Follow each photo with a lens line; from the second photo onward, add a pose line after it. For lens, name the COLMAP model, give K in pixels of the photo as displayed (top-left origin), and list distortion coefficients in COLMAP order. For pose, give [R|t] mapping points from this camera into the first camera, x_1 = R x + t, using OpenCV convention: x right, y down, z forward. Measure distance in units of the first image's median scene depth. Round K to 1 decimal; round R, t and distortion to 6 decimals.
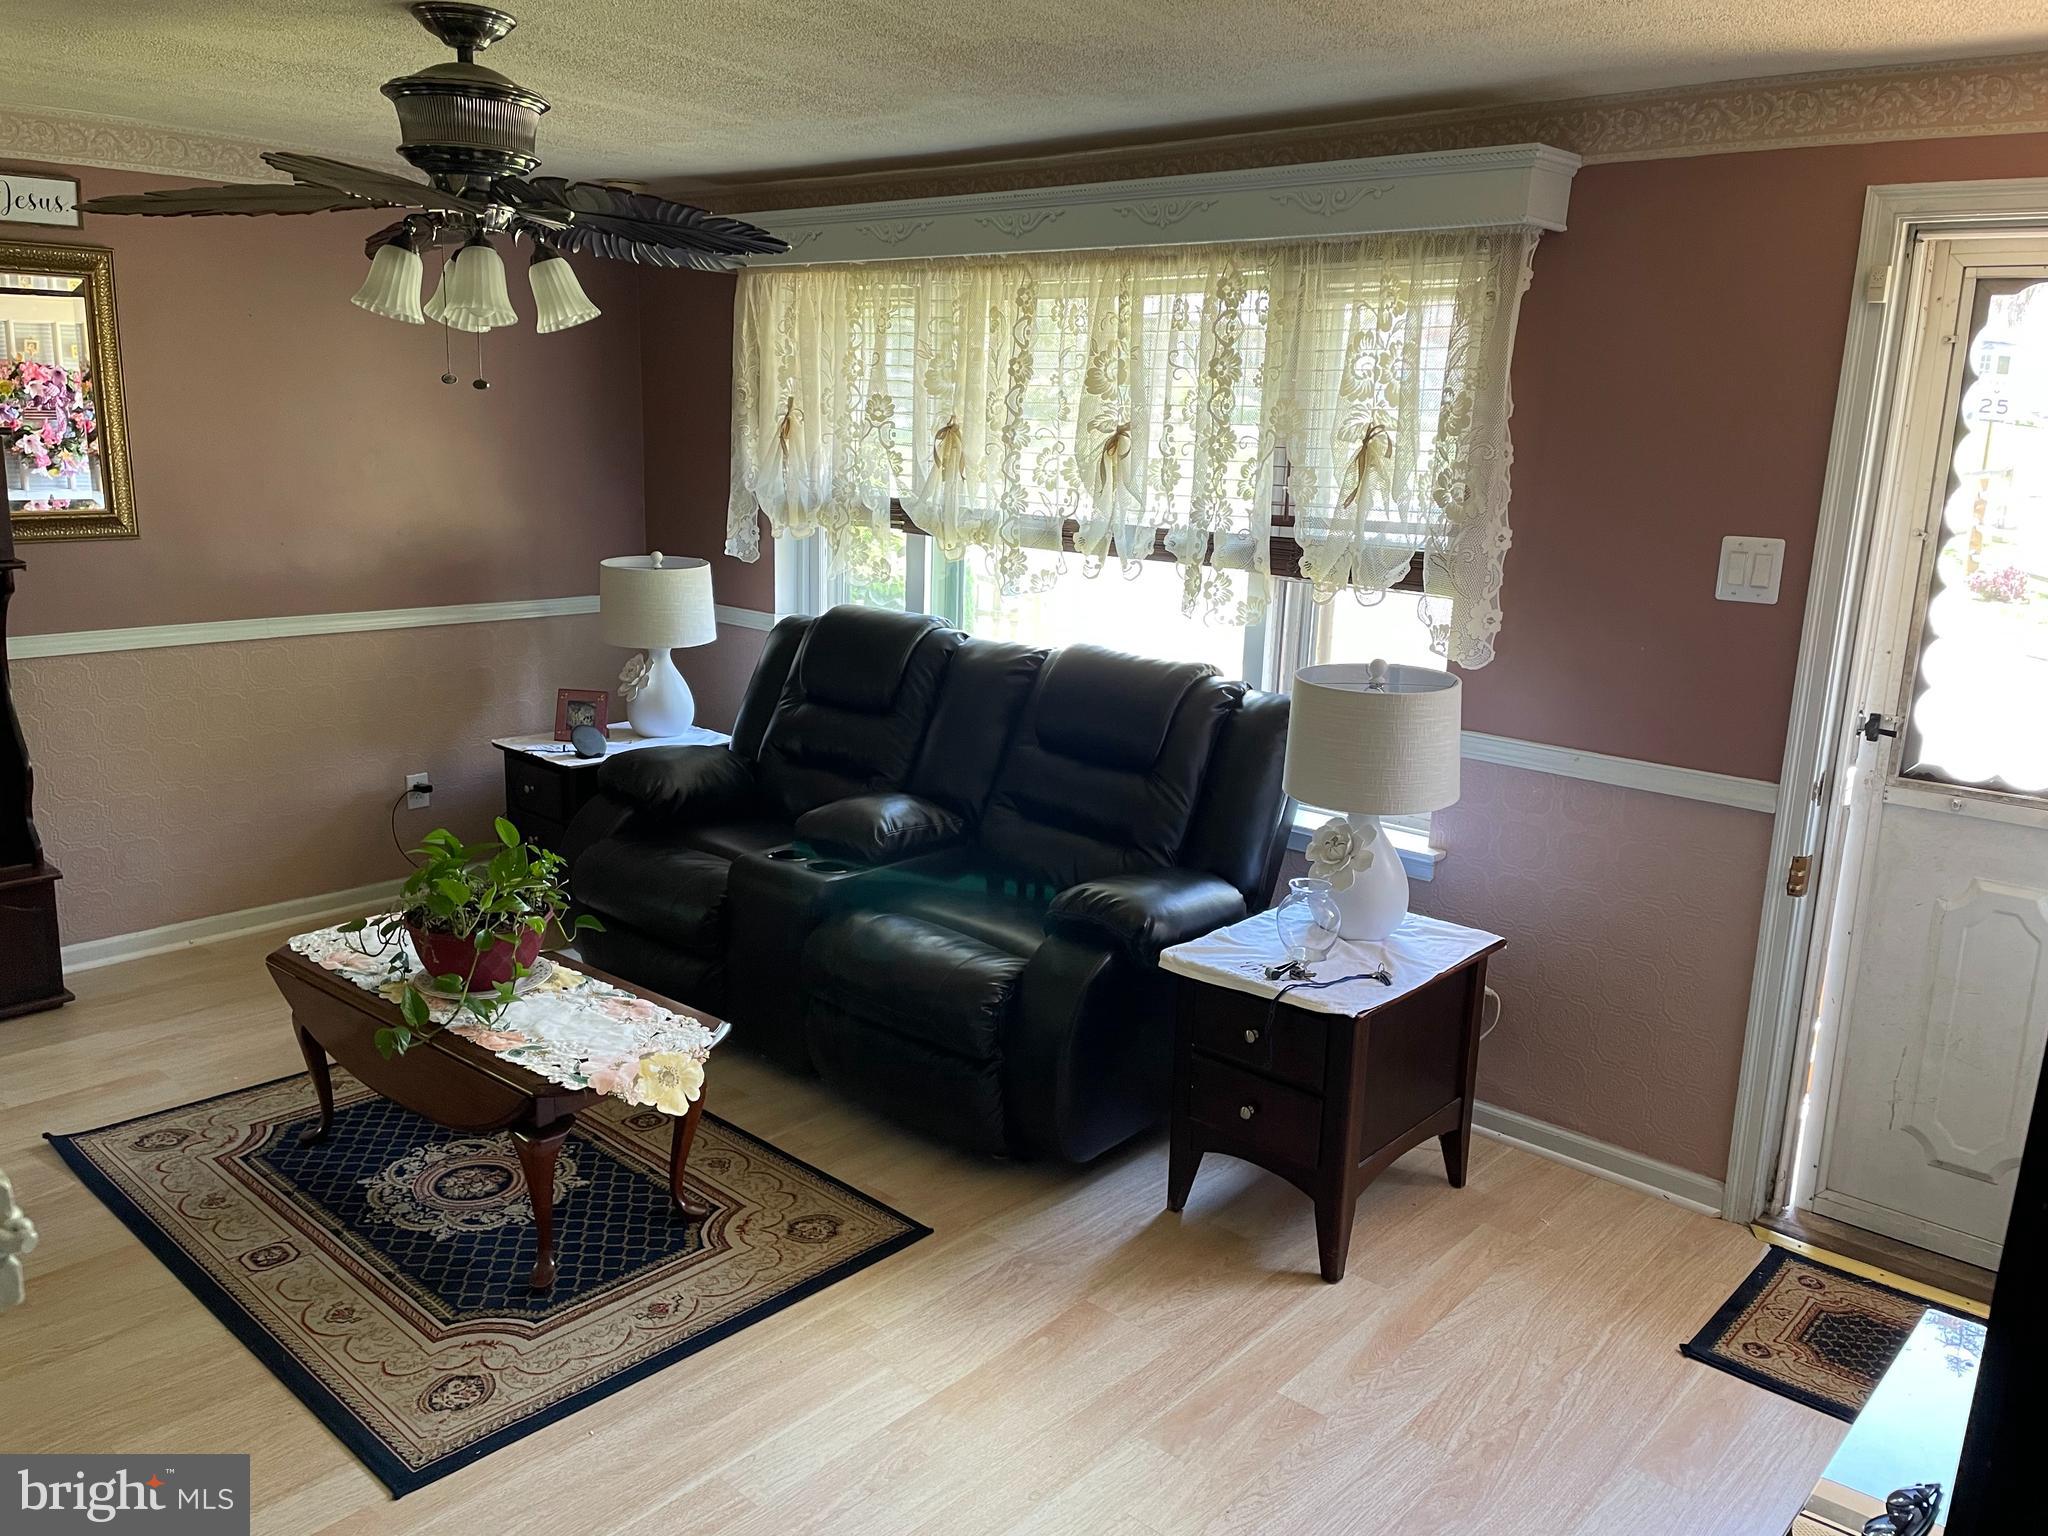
lens RADIAL K [[1545.9, 0, 1024.0], [0, 1545.9, 768.0], [0, 0, 1]] dist [0.099351, -0.128039]
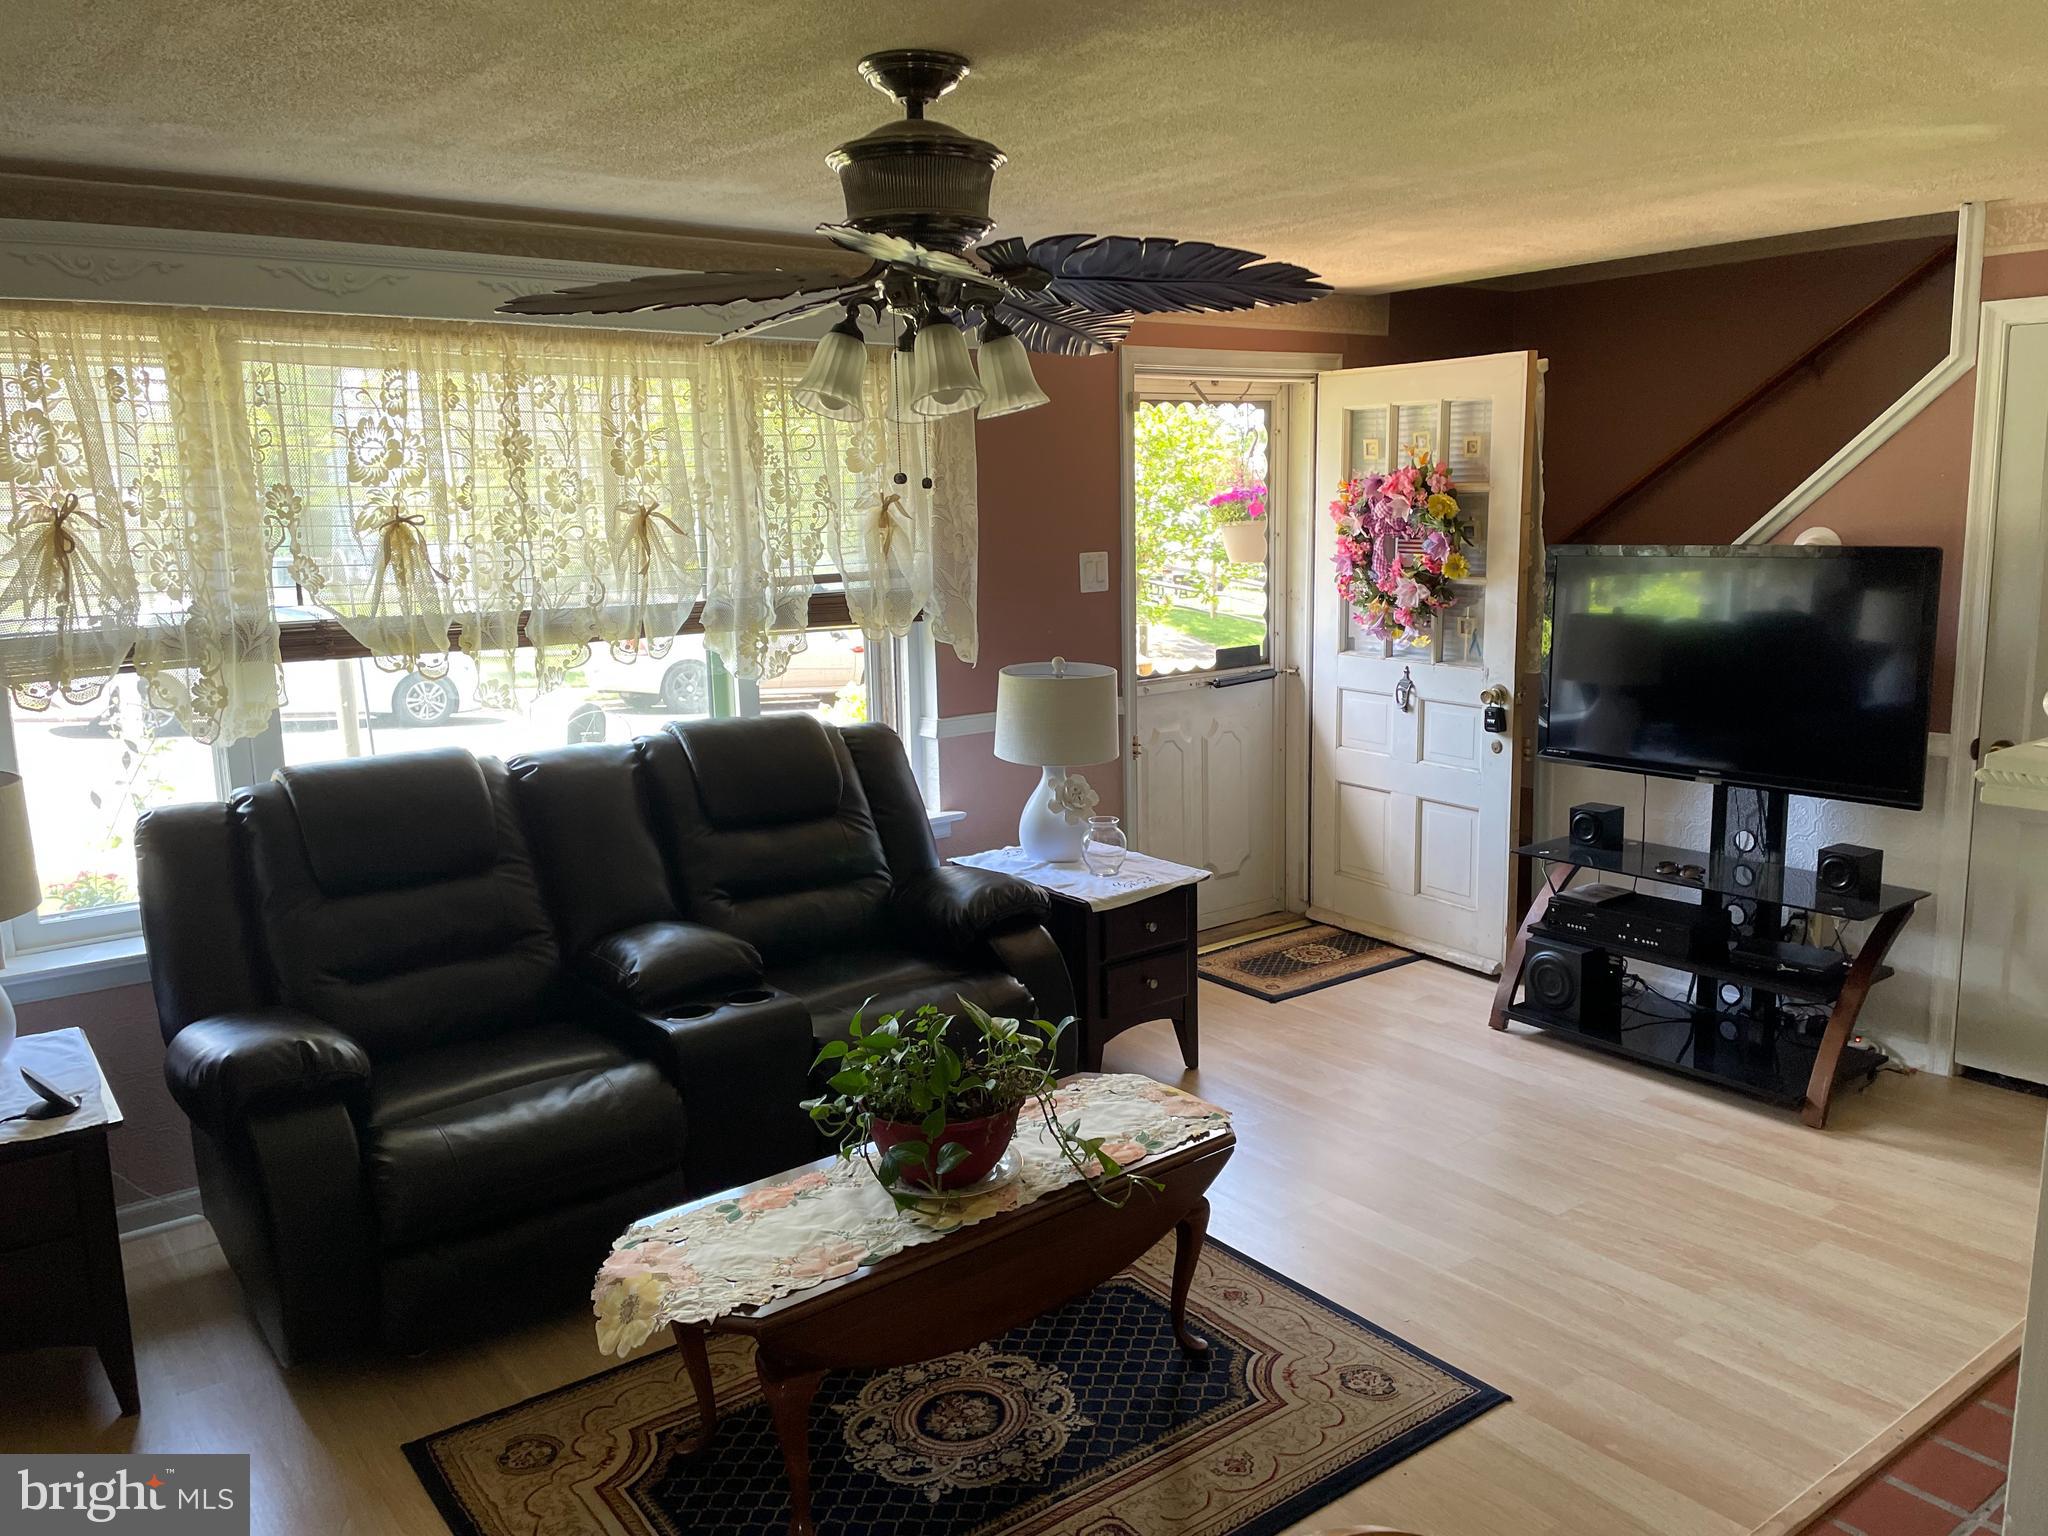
lens RADIAL K [[1545.9, 0, 1024.0], [0, 1545.9, 768.0], [0, 0, 1]] dist [0.099351, -0.128039]
pose [[0.183702, -0.203476, 0.961692, -1.046998], [0.248942, 0.956078, 0.154735, -0.182022], [-0.950937, 0.210980, 0.226287, 0.685012]]
